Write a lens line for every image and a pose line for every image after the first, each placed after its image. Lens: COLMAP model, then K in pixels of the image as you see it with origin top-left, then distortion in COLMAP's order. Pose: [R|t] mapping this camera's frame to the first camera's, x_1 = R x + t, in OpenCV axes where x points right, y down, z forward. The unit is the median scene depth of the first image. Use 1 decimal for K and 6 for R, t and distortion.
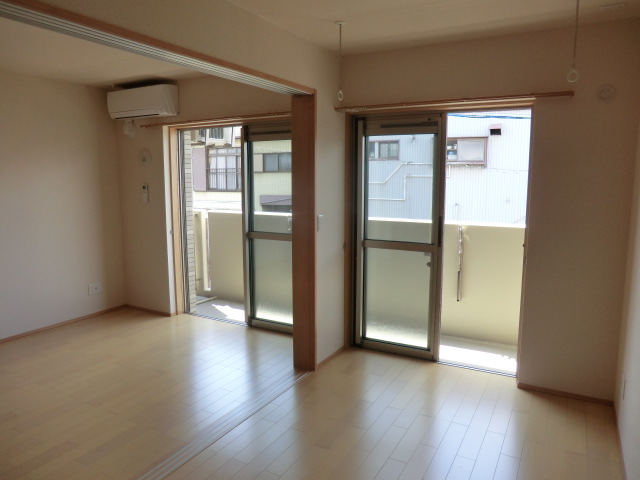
lens RADIAL K [[457.9, 0, 320.0], [0, 457.9, 240.0], [0, 0, 1]] dist [-0.110531, 0.099269]
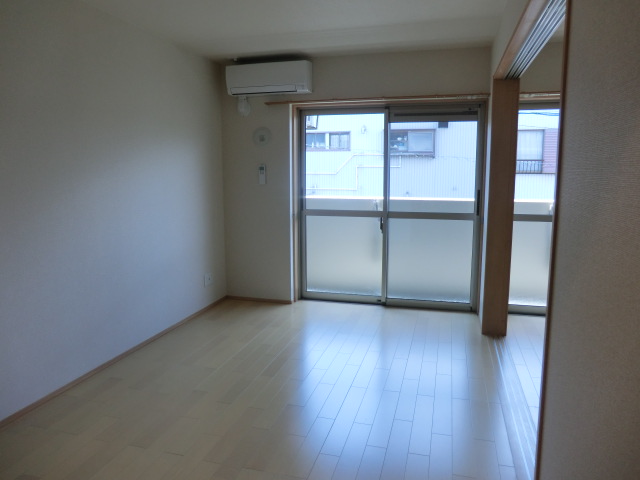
lens RADIAL K [[457.9, 0, 320.0], [0, 457.9, 240.0], [0, 0, 1]] dist [-0.110531, 0.099269]
pose [[0.972166, -0.038516, 0.231106, -0.395596], [0.035559, 0.999224, 0.016945, 0.016326], [-0.231580, -0.008255, 0.972781, 0.033848]]
